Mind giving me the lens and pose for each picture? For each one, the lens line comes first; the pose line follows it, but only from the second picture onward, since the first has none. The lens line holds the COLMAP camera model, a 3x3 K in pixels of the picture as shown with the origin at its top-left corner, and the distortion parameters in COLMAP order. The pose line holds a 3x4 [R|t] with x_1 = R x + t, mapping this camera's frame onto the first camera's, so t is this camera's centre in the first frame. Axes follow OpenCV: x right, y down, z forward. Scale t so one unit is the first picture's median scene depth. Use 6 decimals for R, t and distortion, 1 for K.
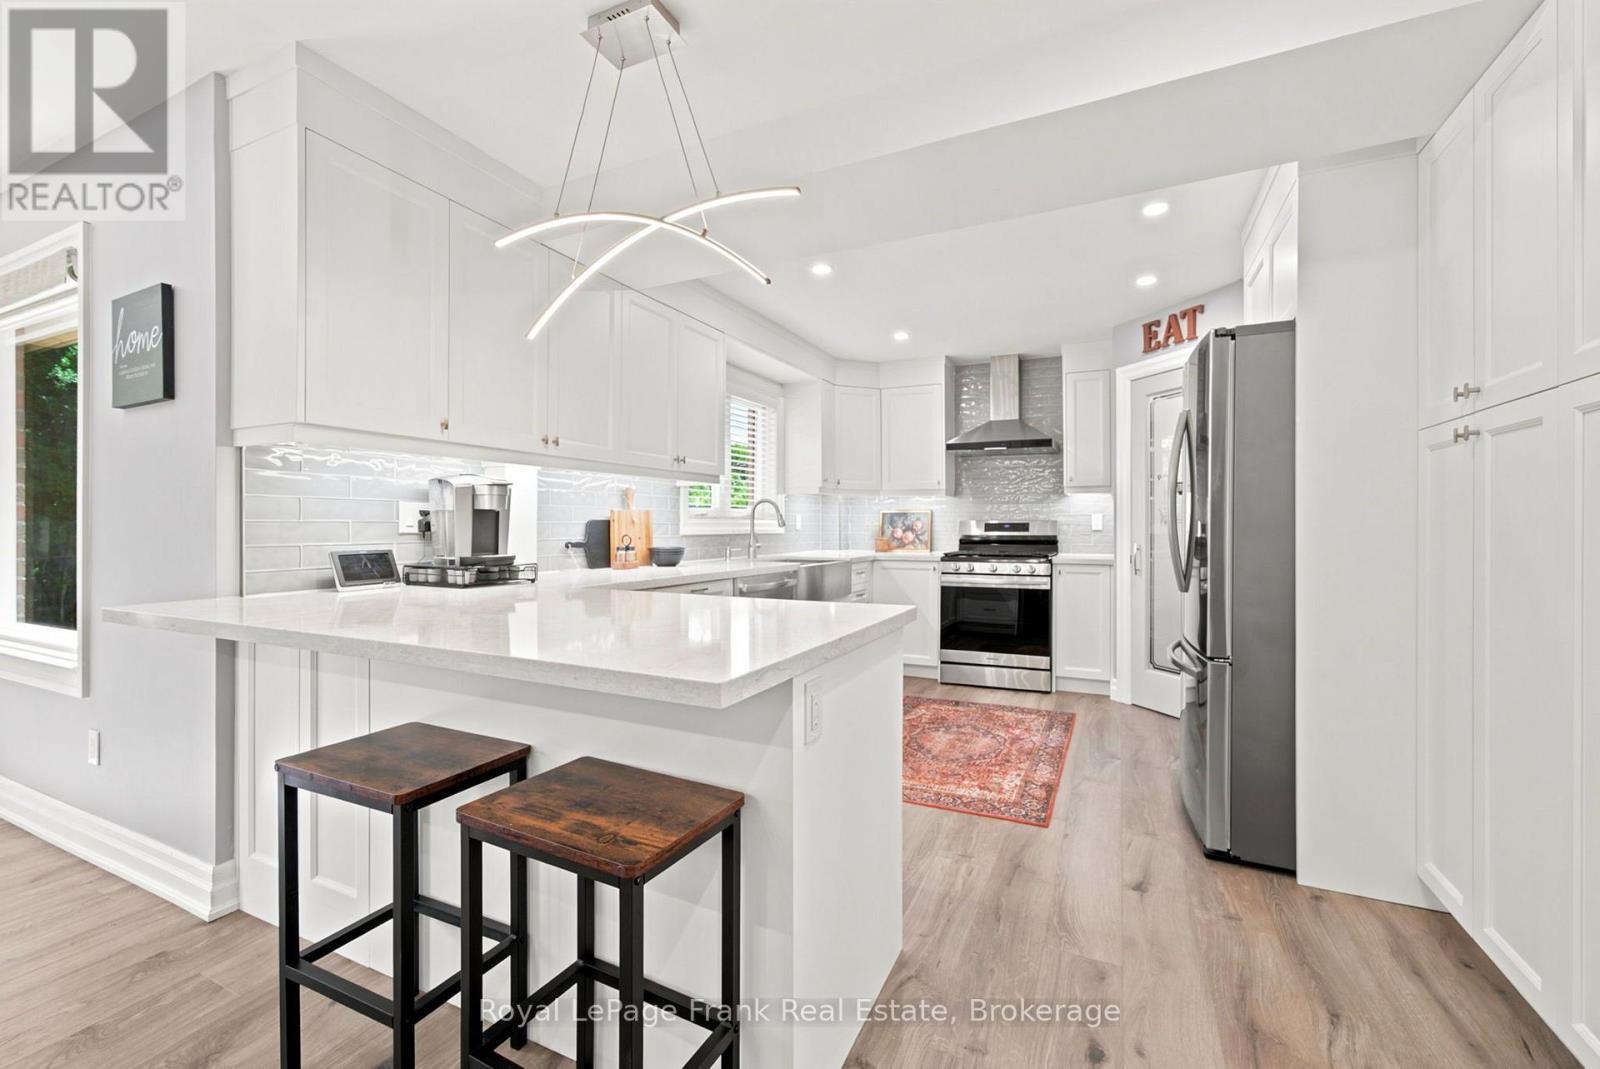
lens RADIAL K [[661.1, 0, 803.8], [0, 661.1, 530.1], [0, 0, 1]] dist [0.000614, -0.000167]
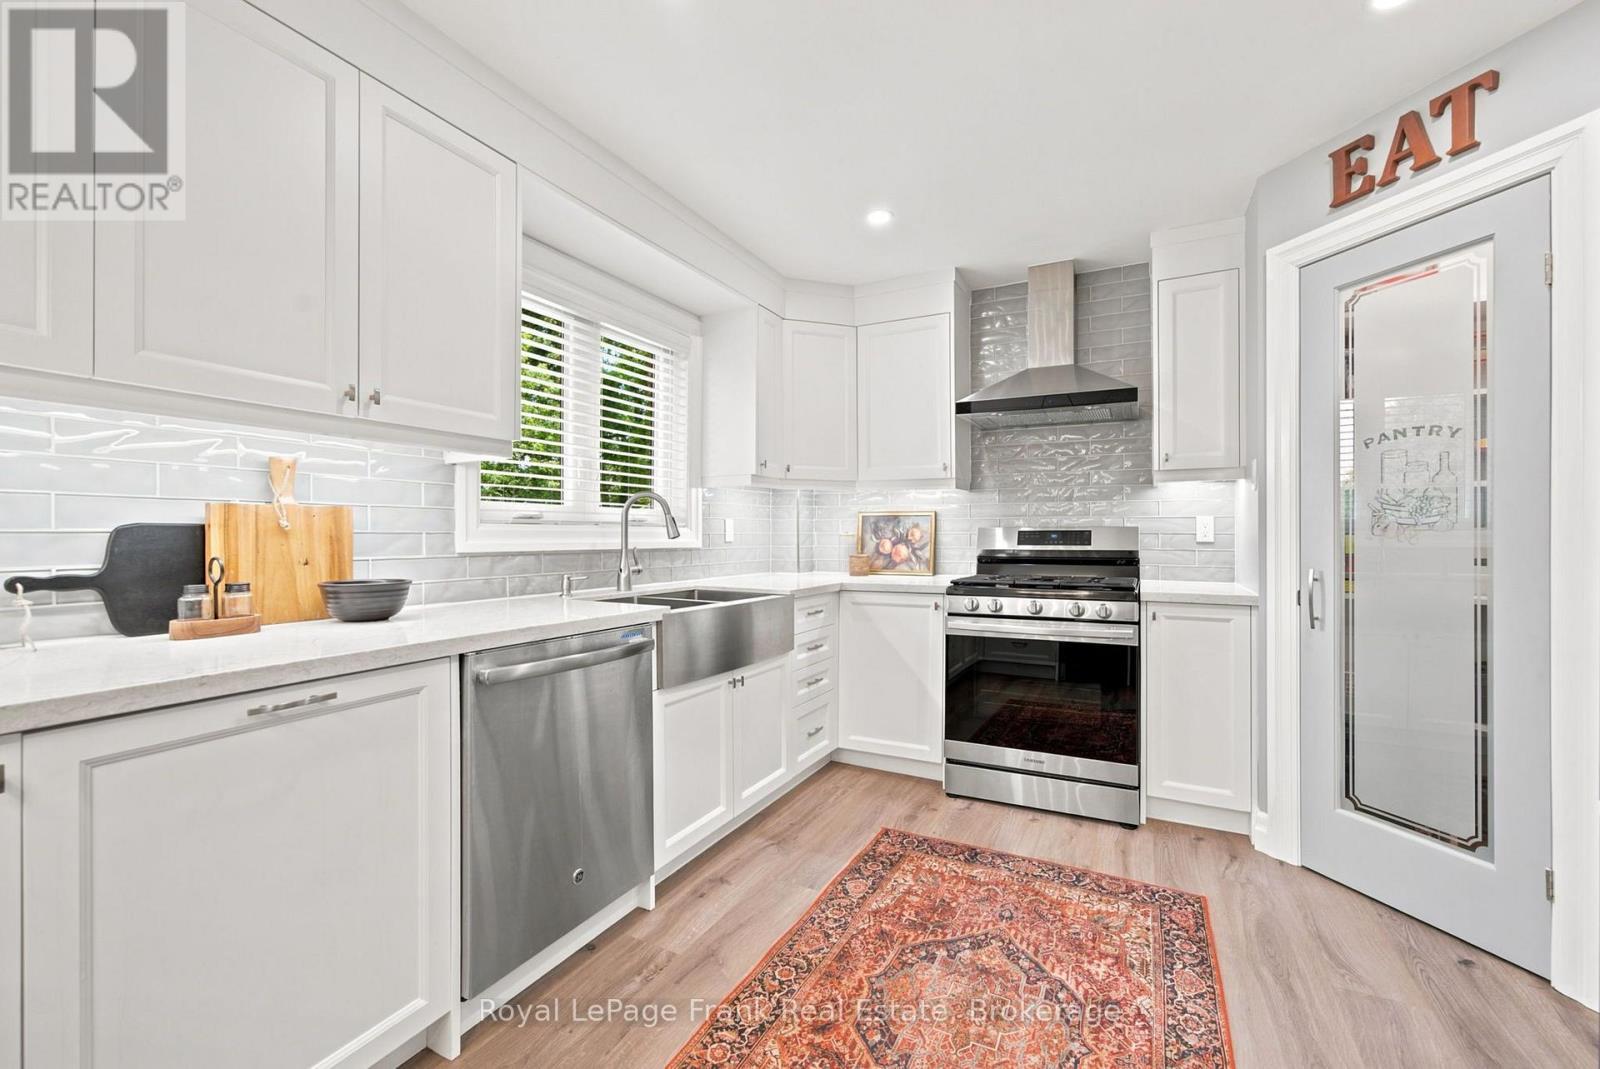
lens RADIAL K [[661.1, 0, 785.4], [0, 661.1, 544.0], [0, 0, 1]] dist [0.000614, -0.000167]
pose [[0.998540, -0.000535, -0.054014, 0.098860], [0.000898, 0.999977, 0.006703, -0.003531], [0.054009, -0.006742, 0.998518, 0.413970]]
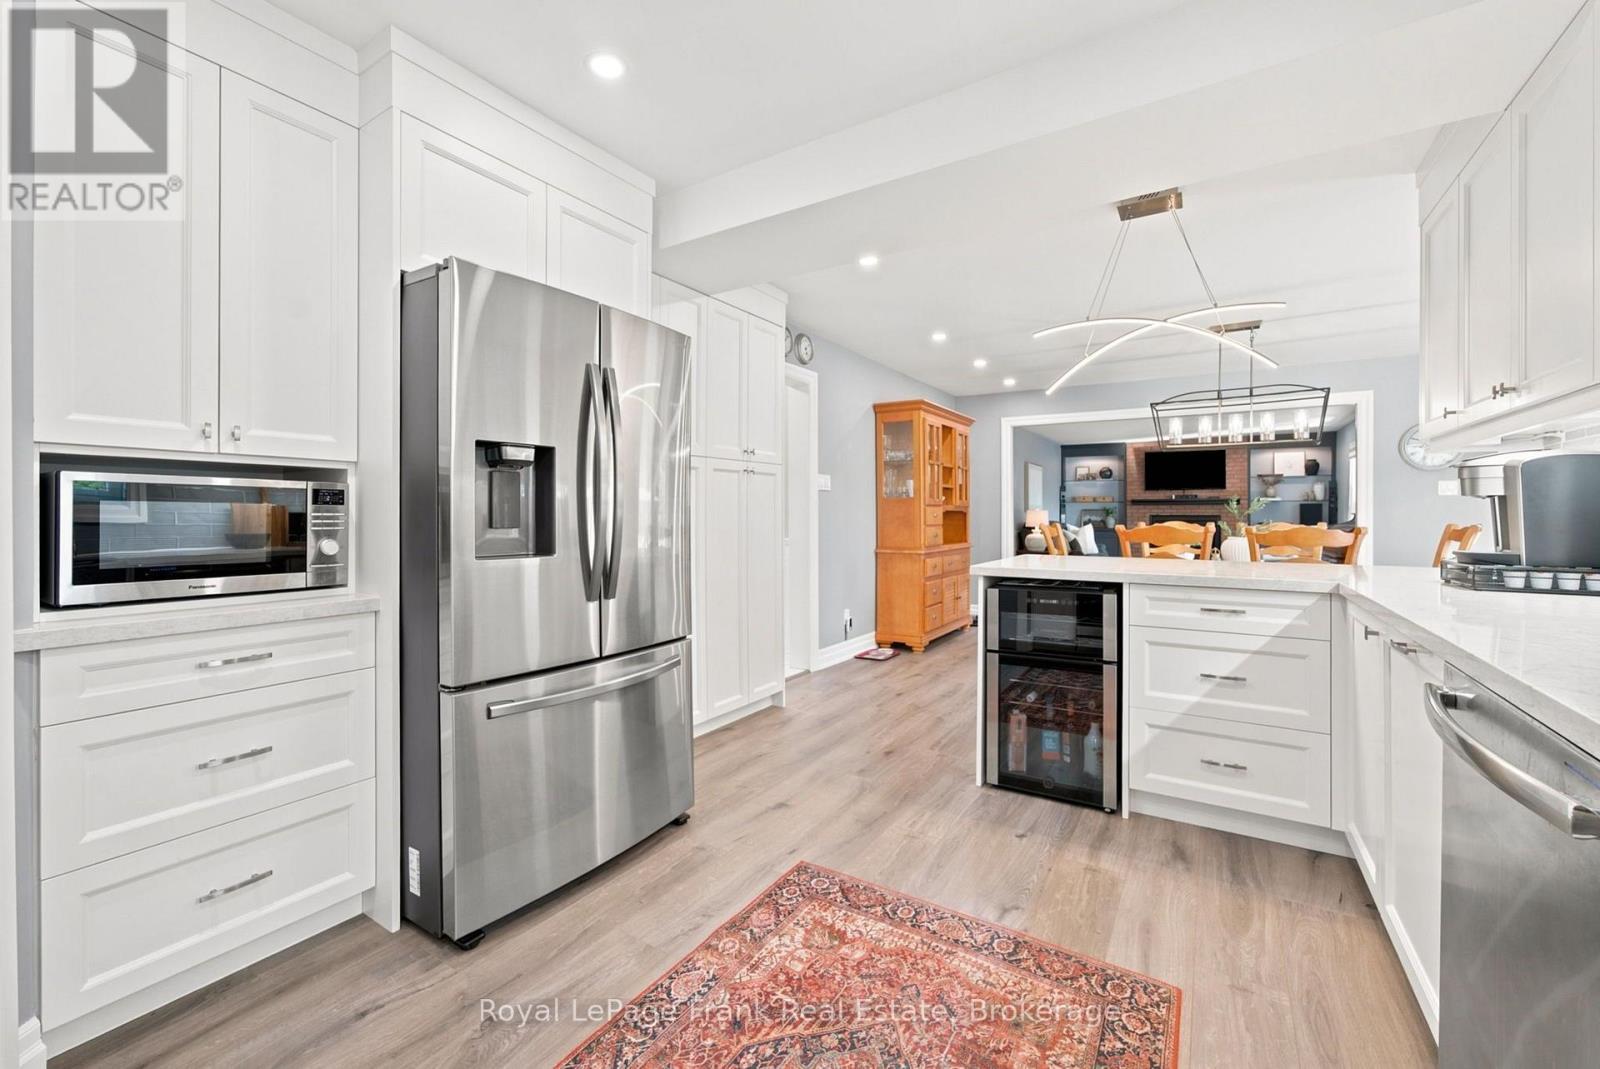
lens RADIAL K [[661.1, 0, 801.8], [0, 661.1, 511.2], [0, 0, 1]] dist [0.000614, -0.000167]
pose [[-0.992394, 0.003961, 0.123039, 0.153623], [0.003994, 0.999992, 0.000021, -0.007719], [-0.123038, 0.000512, -0.992402, 1.097521]]
